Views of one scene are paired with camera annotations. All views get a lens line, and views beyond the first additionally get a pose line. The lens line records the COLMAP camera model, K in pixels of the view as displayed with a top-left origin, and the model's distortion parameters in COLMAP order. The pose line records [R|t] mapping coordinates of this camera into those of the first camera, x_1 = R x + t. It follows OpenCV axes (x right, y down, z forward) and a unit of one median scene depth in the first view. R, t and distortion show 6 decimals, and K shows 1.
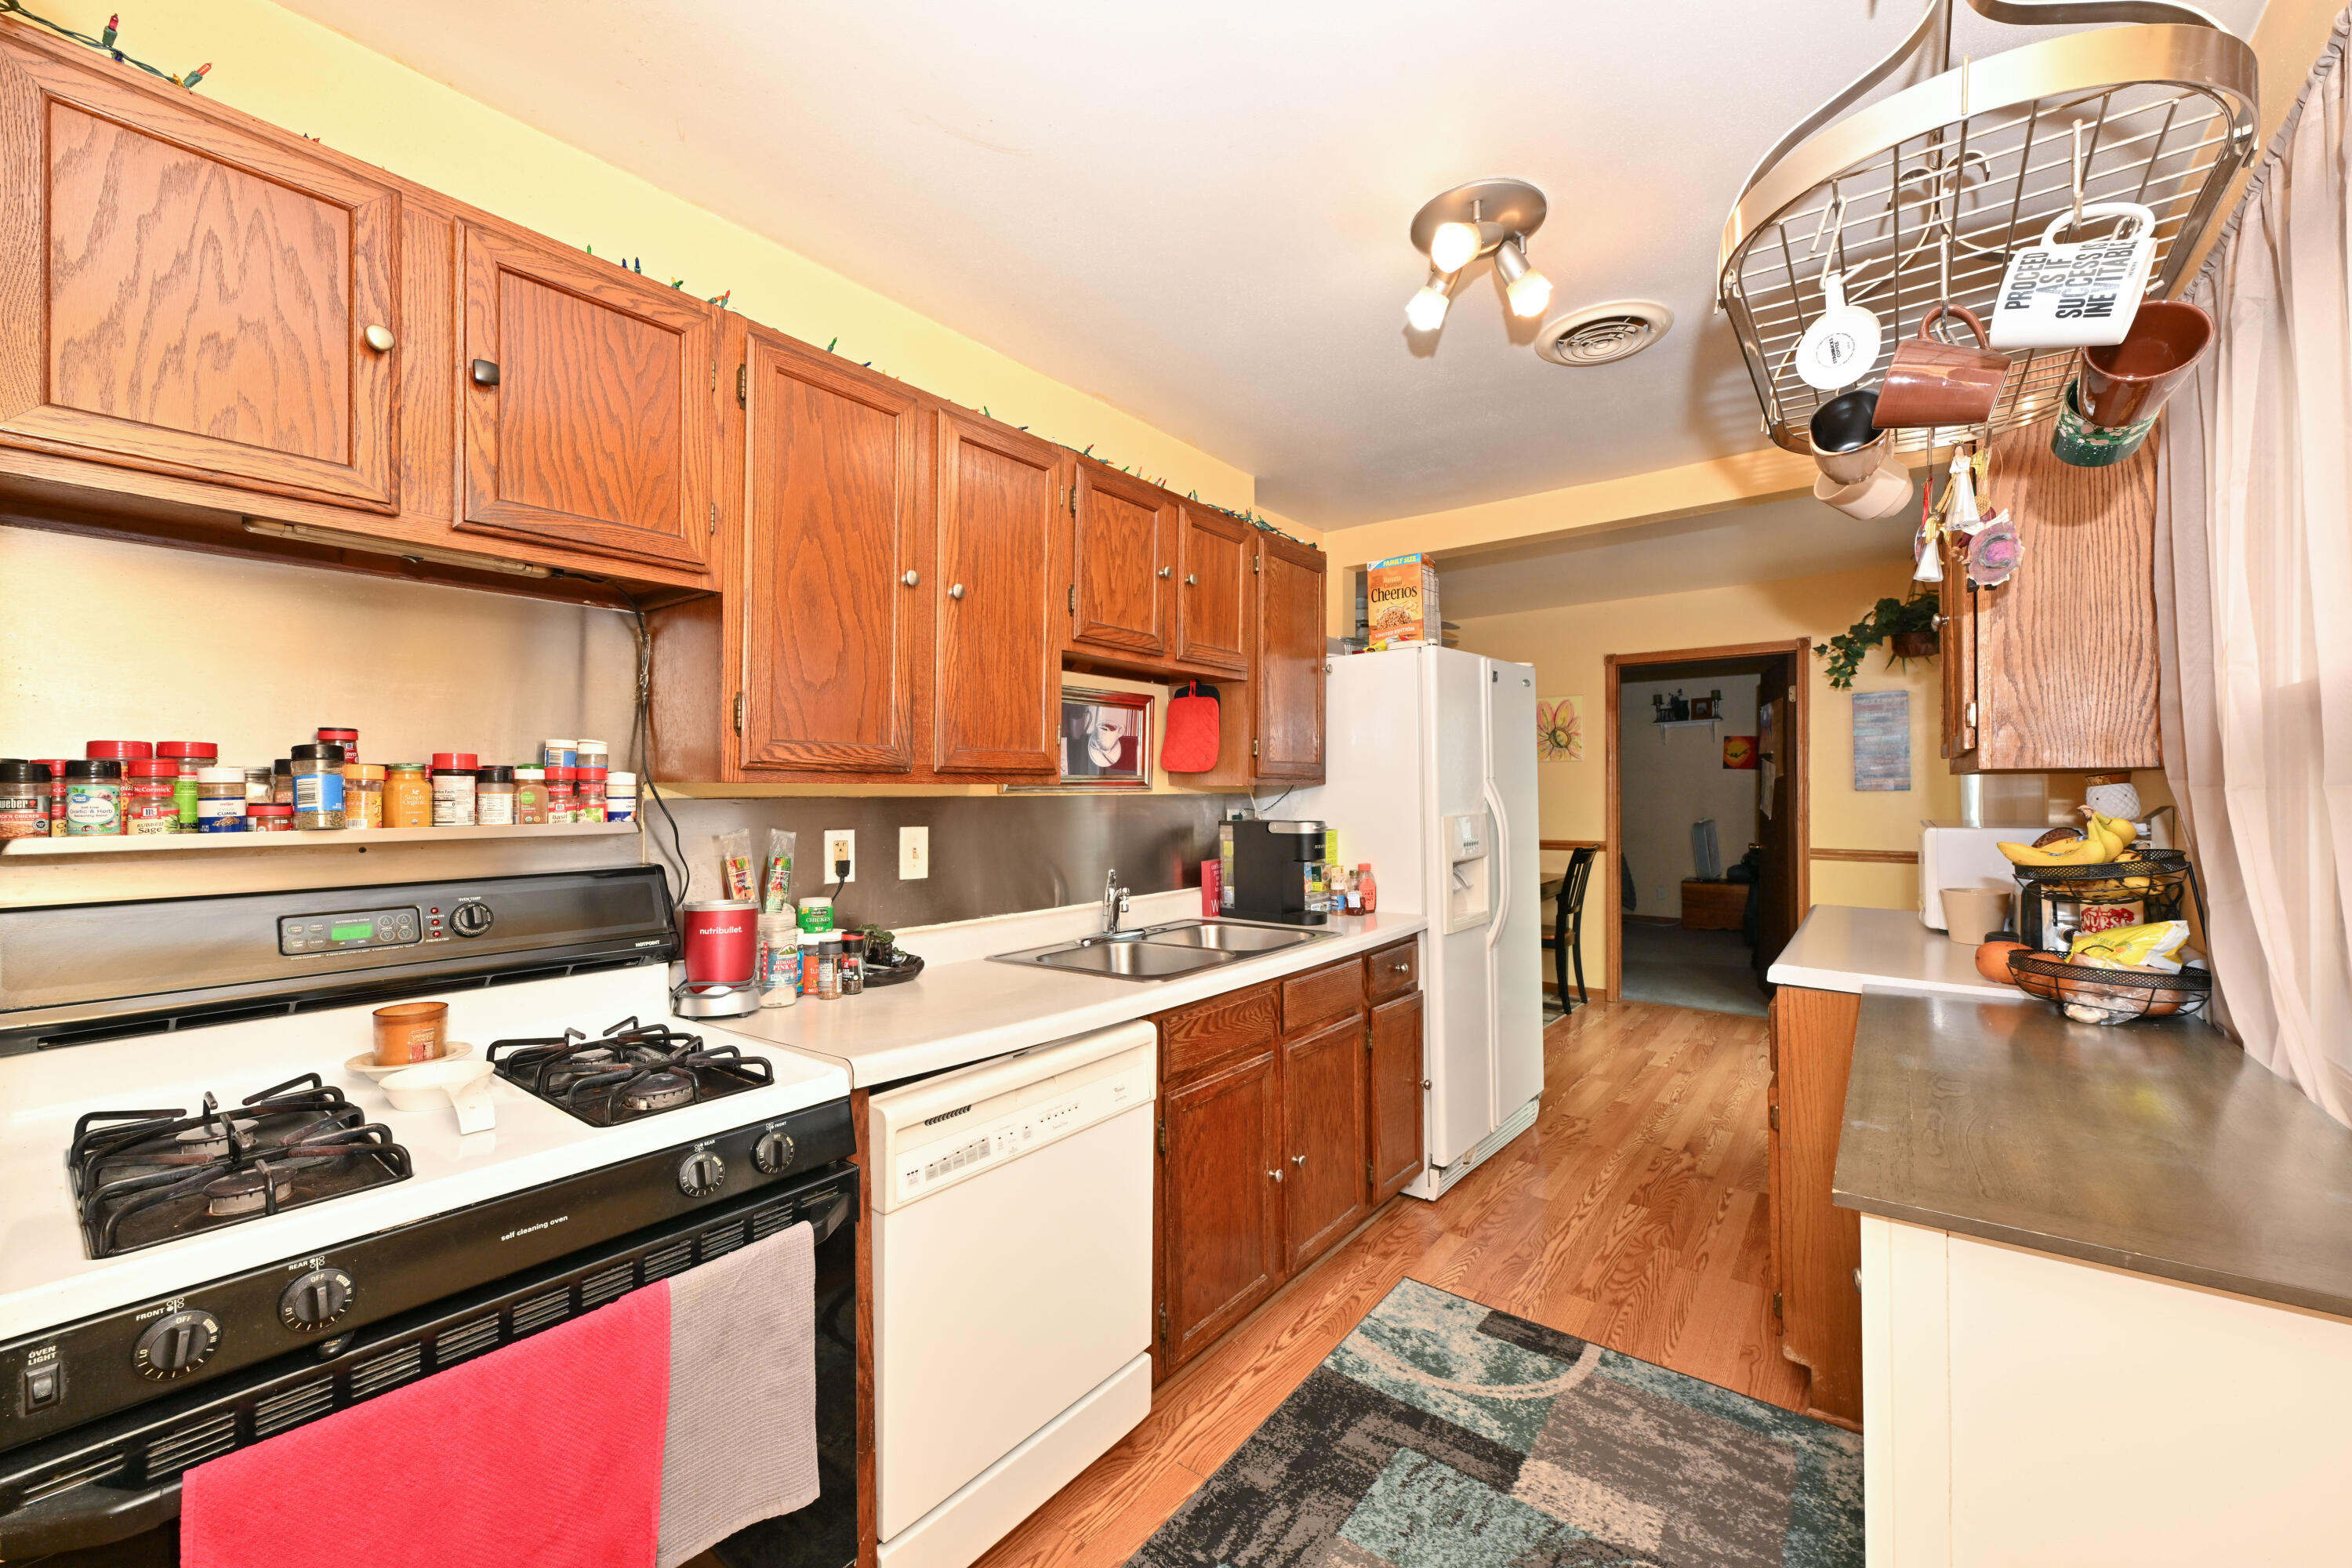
lens RADIAL K [[935.0, 0, 1187.6], [0, 935.0, 784.6], [0, 0, 1]] dist [0.000080, -0.000245]
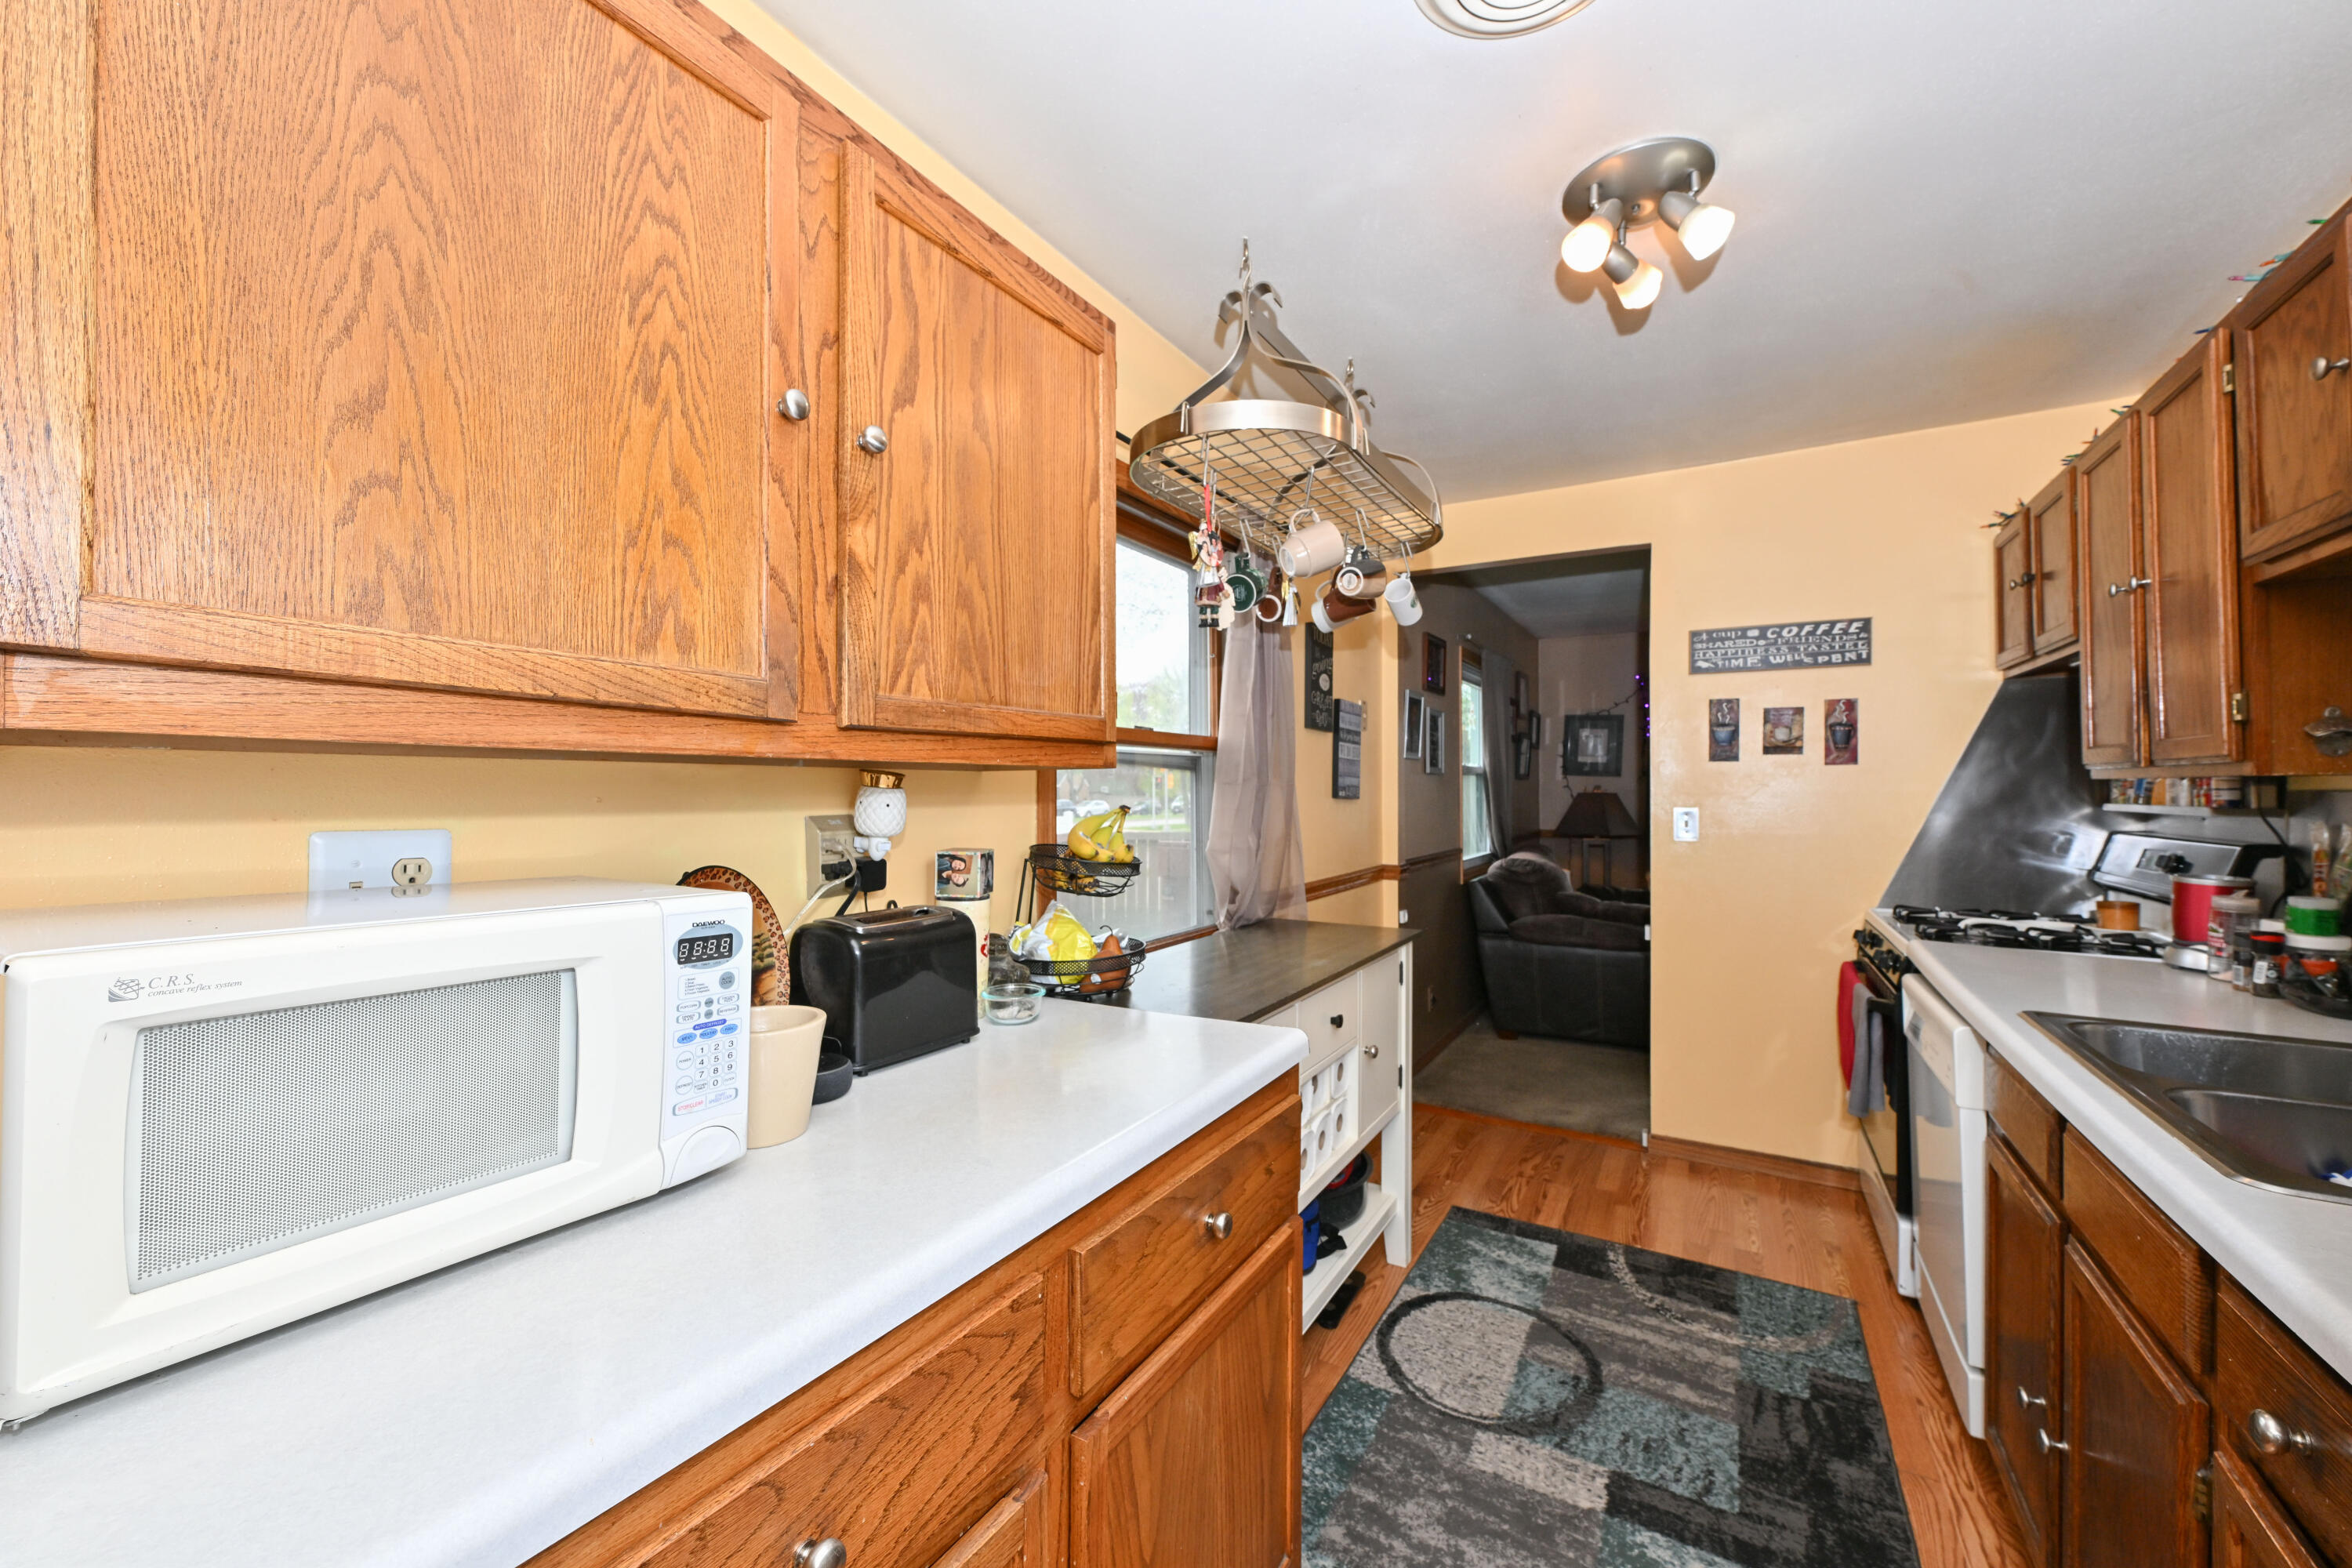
lens RADIAL K [[901.8, 0, 1186.4], [0, 901.8, 778.7], [0, 0, 1]] dist [0.000512, 0.000074]
pose [[-0.994628, 0.006072, -0.103334, 0.698032], [0.007627, 0.999863, -0.014662, 0.003150], [0.103231, -0.015371, -0.994539, 1.503234]]
